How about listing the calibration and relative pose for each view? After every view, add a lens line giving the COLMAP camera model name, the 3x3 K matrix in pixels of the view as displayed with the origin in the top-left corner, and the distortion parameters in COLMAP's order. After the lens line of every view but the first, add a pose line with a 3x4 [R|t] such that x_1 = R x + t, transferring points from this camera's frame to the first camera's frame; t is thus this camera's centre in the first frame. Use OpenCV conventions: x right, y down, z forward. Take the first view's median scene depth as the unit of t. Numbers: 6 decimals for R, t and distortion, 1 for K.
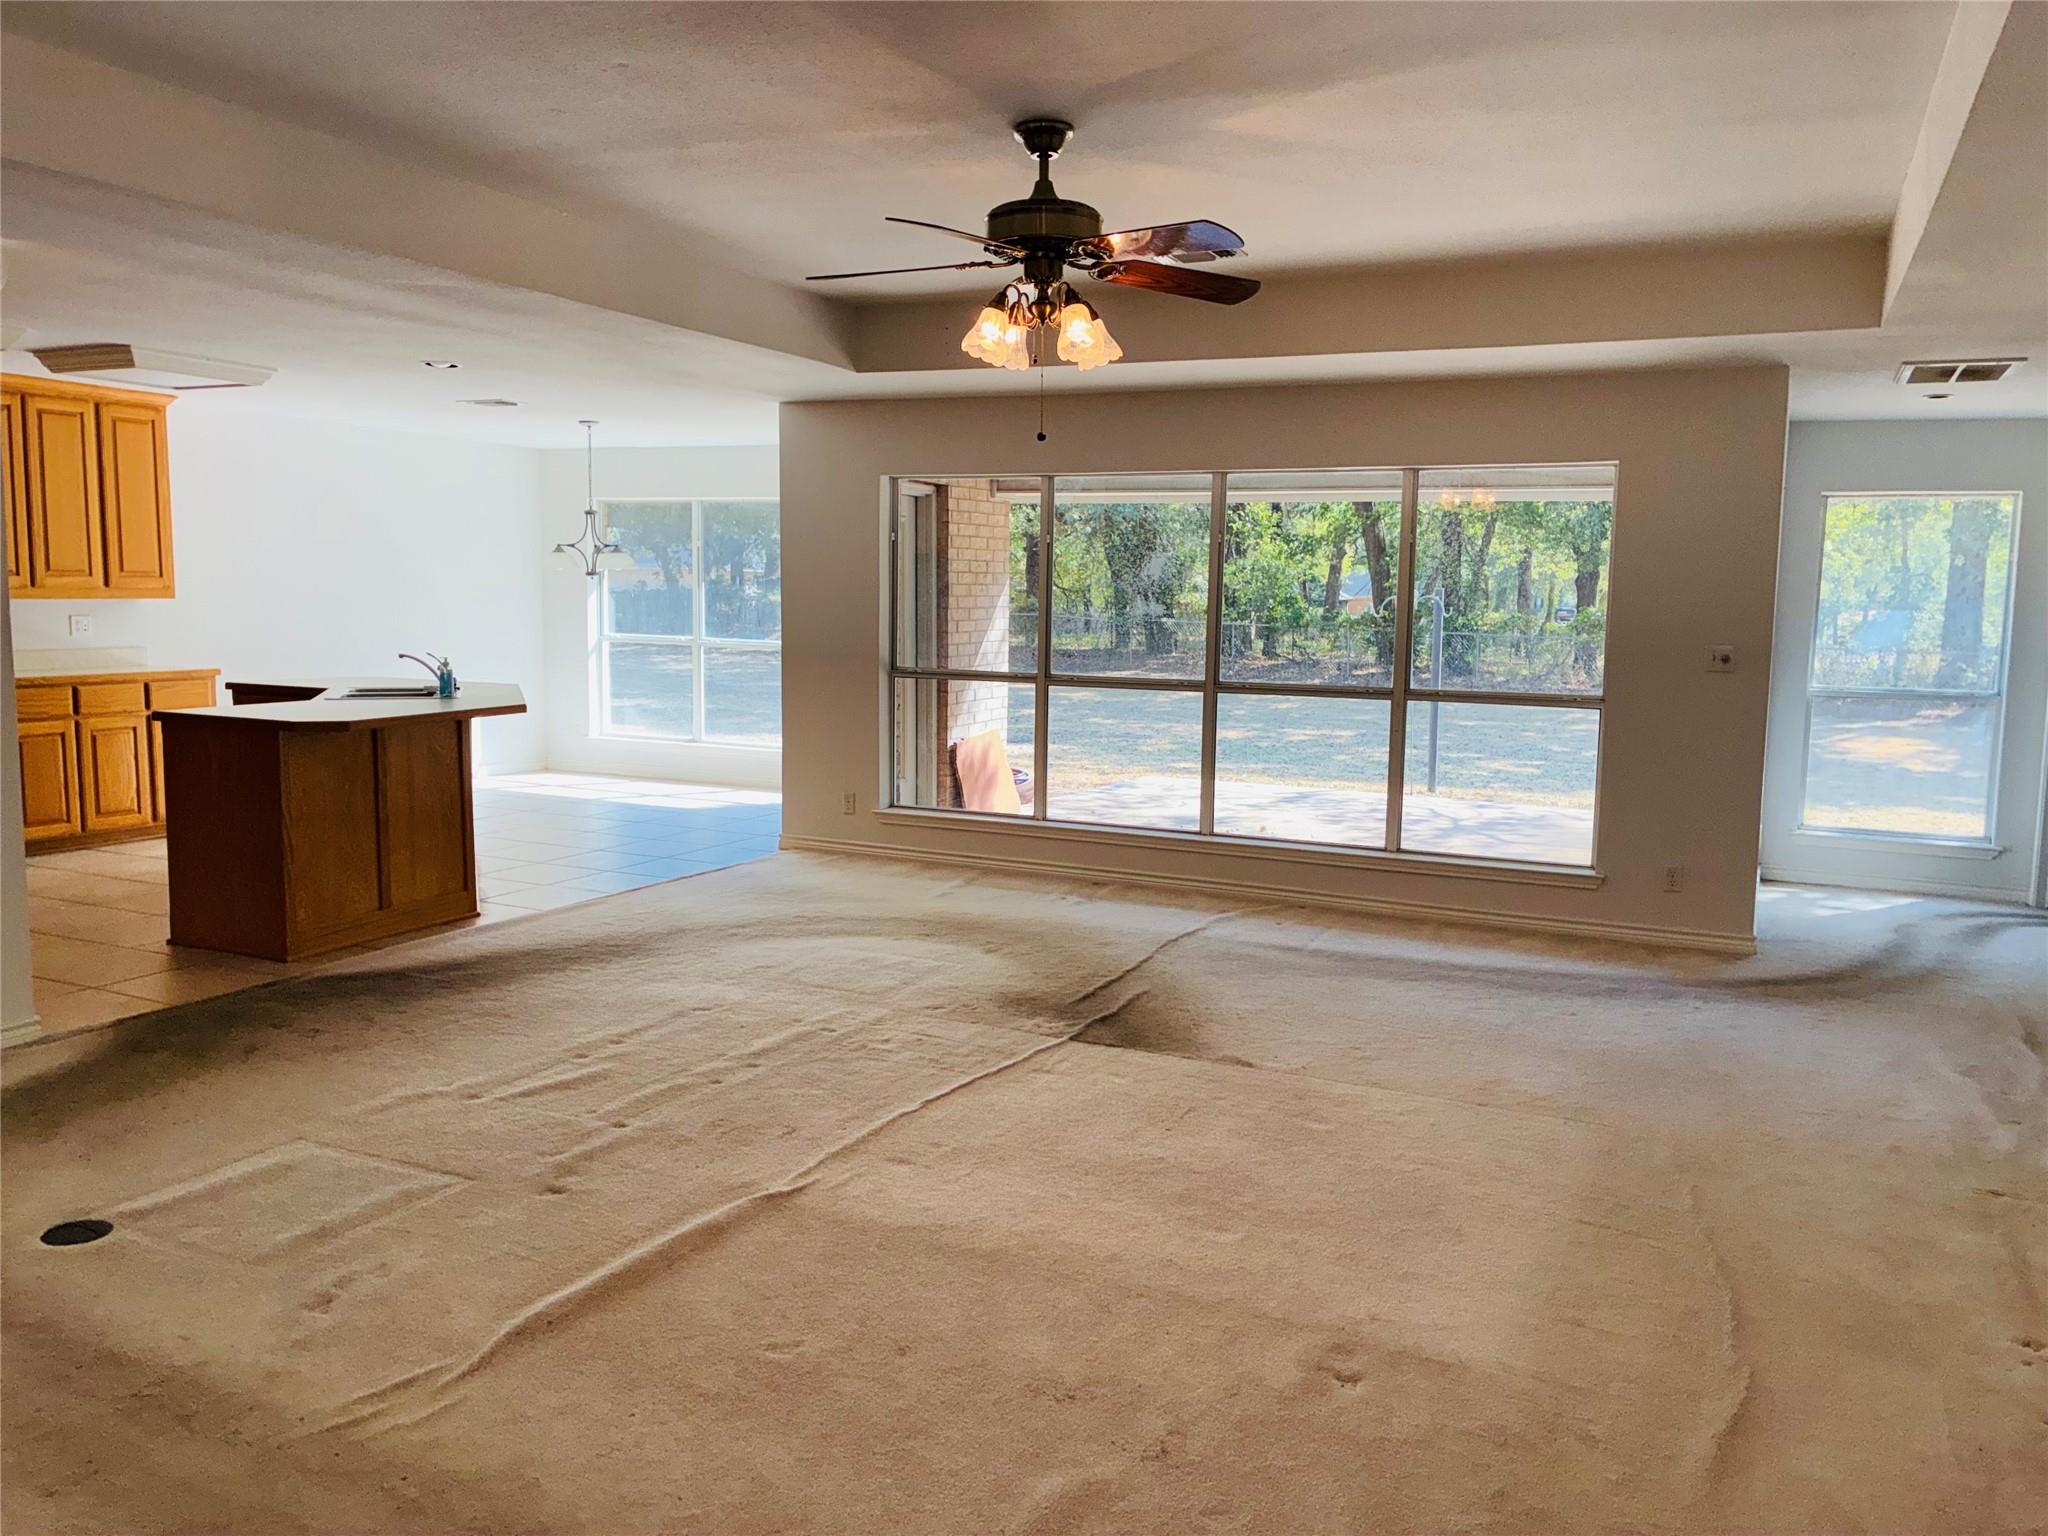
lens RADIAL K [[1556.6, 0, 1033.3], [0, 1556.6, 769.9], [0, 0, 1]] dist [0.050960, -0.068684]
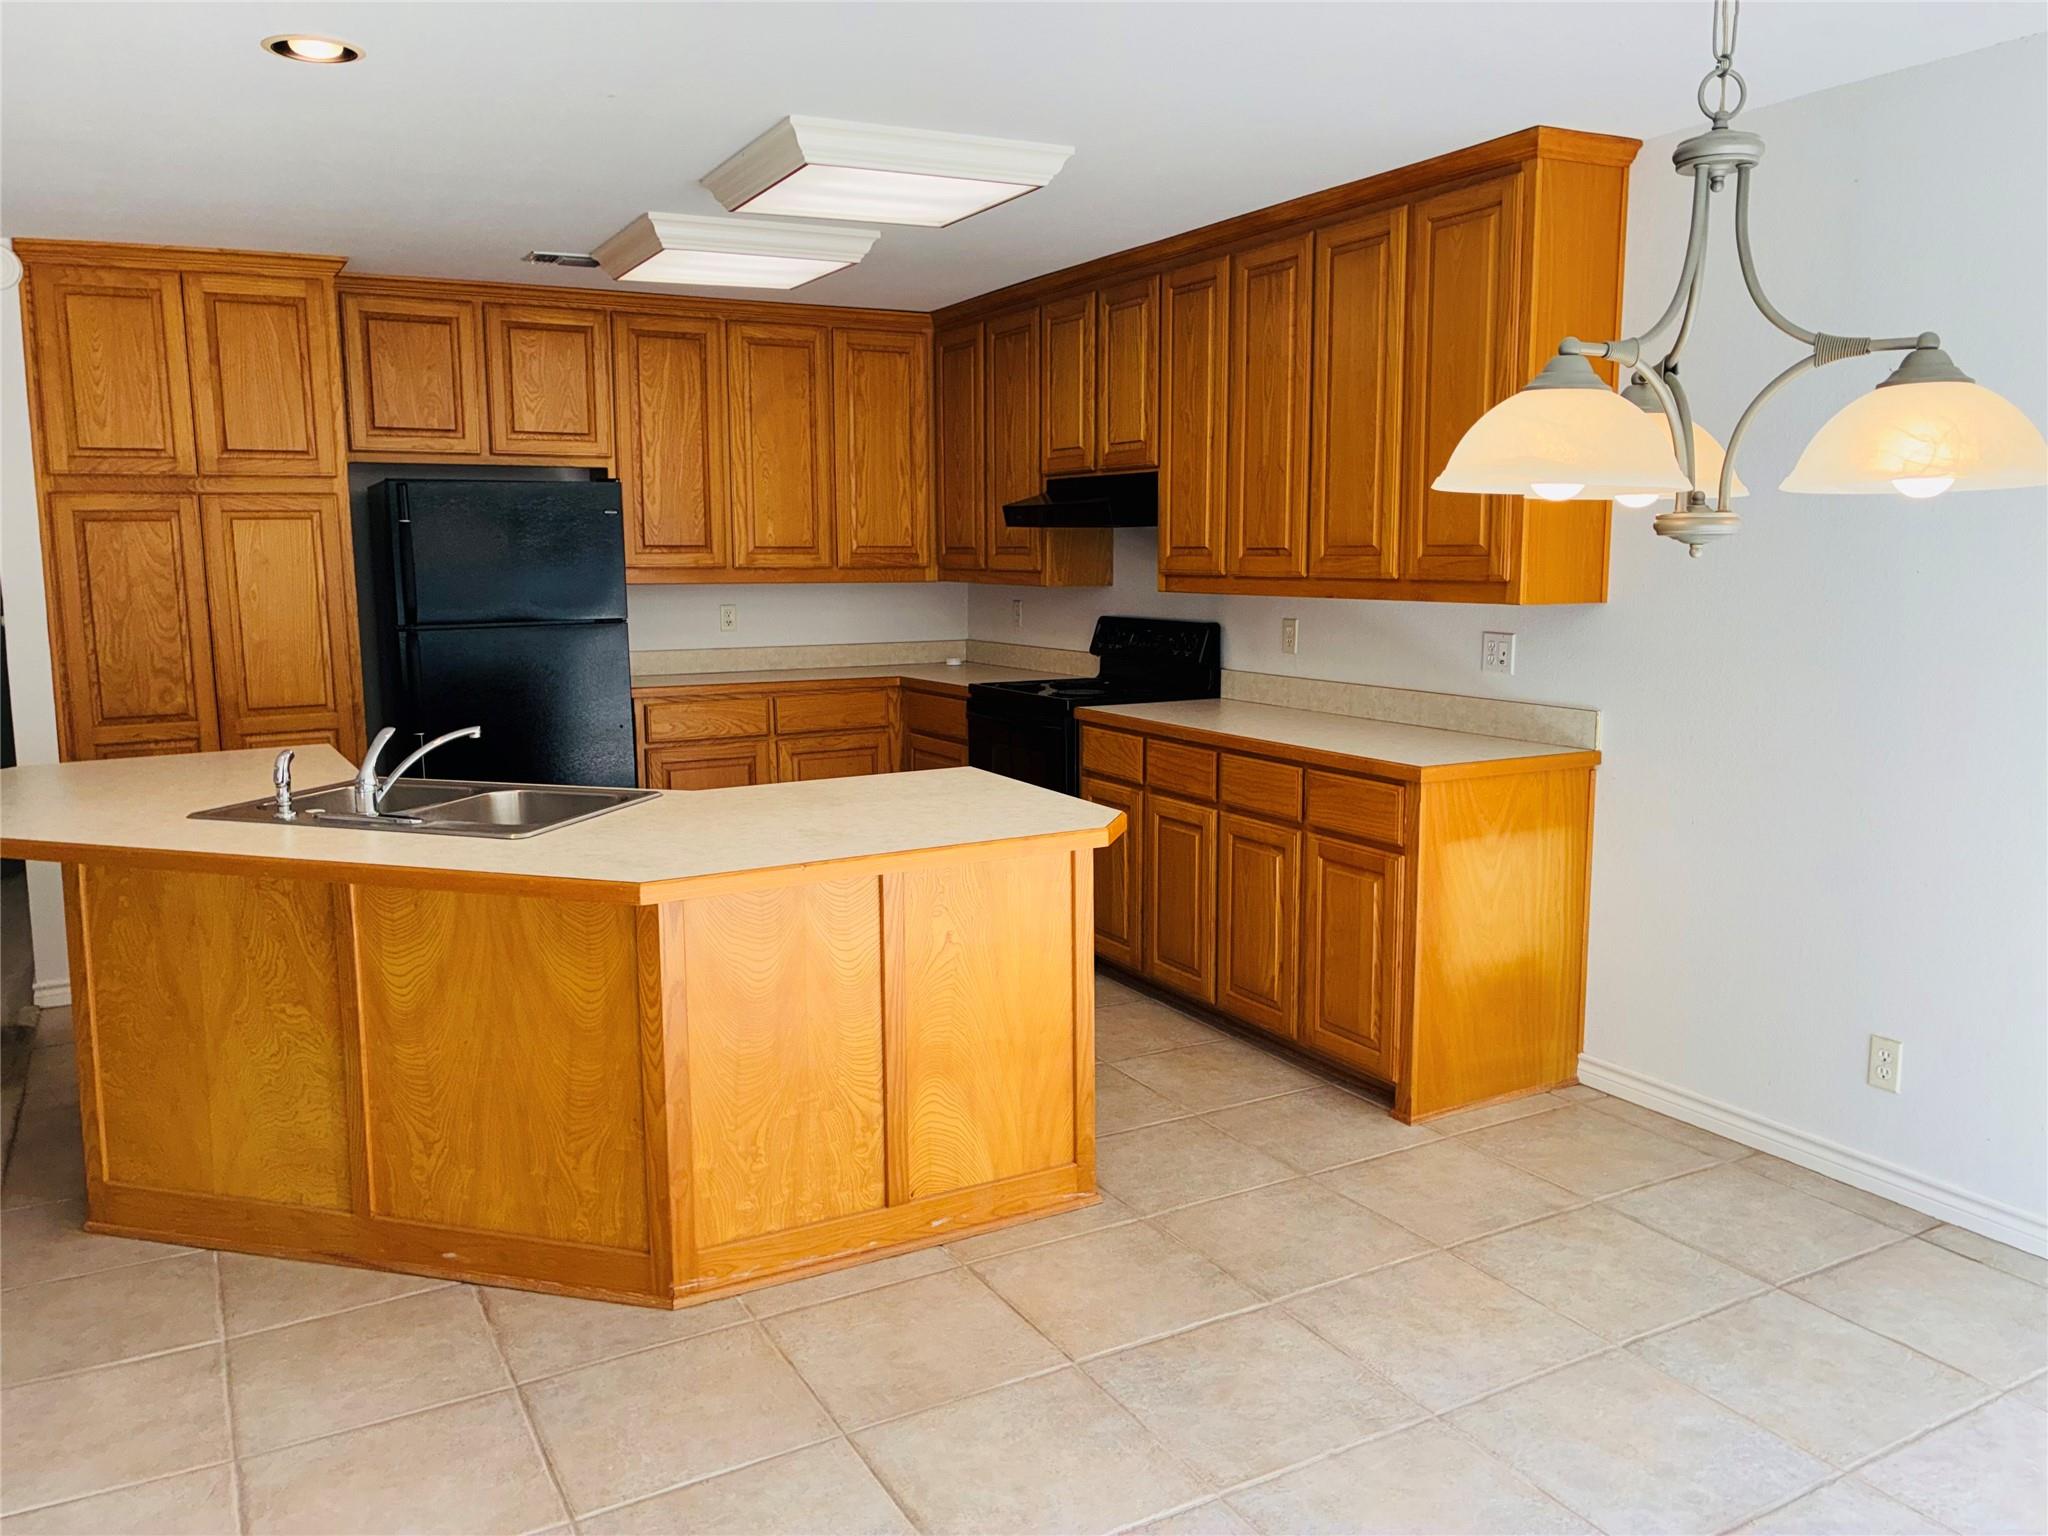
lens RADIAL K [[1556.6, 0, 1009.1], [0, 1556.6, 767.0], [0, 0, 1]] dist [0.050960, -0.068684]
pose [[-0.592369, 0.106514, -0.798595, -0.114488], [-0.089994, 0.976271, 0.196966, -0.151240], [0.800624, 0.188546, -0.568727, 1.253724]]
